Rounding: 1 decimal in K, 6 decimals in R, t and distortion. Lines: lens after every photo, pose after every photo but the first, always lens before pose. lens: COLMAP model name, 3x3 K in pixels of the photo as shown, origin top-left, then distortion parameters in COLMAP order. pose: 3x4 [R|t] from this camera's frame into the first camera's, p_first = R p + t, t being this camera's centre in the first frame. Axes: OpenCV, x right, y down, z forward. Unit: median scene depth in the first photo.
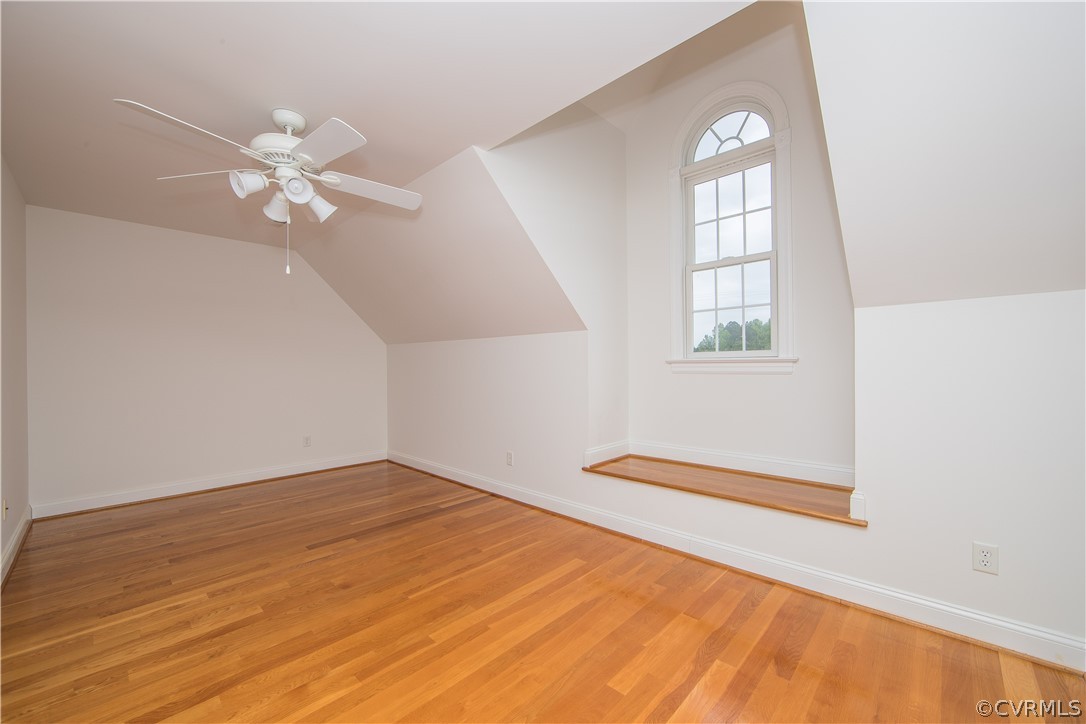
lens RADIAL K [[429.2, 0, 546.9], [0, 429.2, 362.6], [0, 0, 1]] dist [-0.007468, 0.000321]
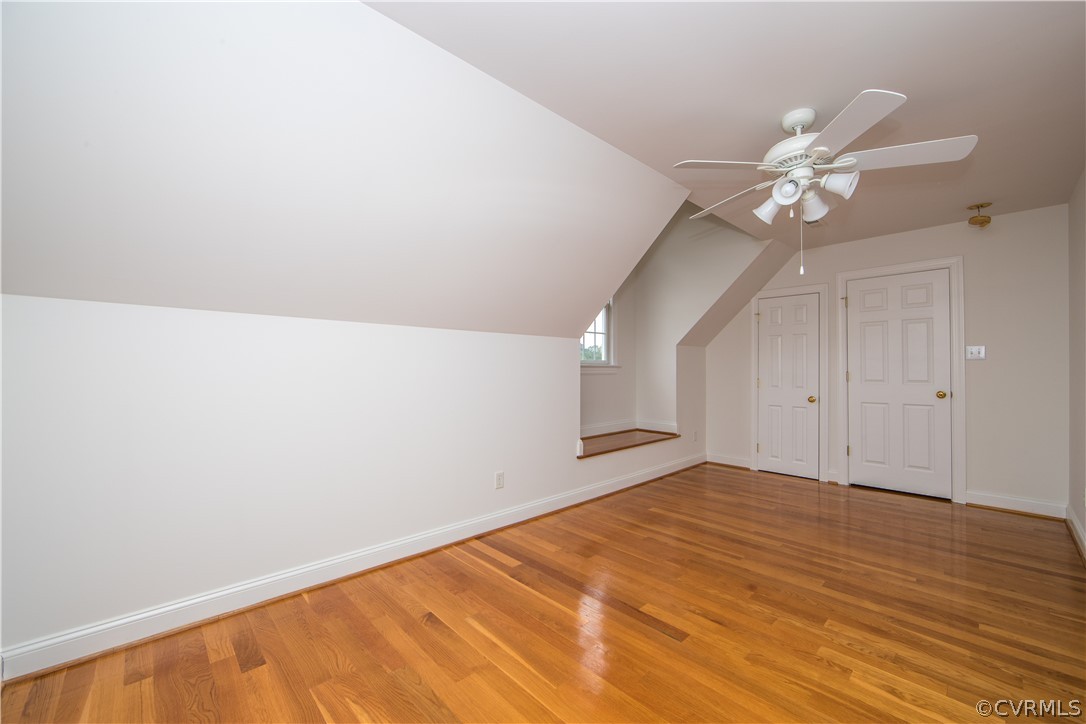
lens RADIAL K [[429.2, 0, 546.9], [0, 429.2, 362.6], [0, 0, 1]] dist [-0.007468, 0.000321]
pose [[0.051599, 0.024512, 0.998367, -1.253325], [-0.003706, 0.999697, -0.024354, 0.023149], [-0.998661, -0.002444, 0.051674, 1.187510]]
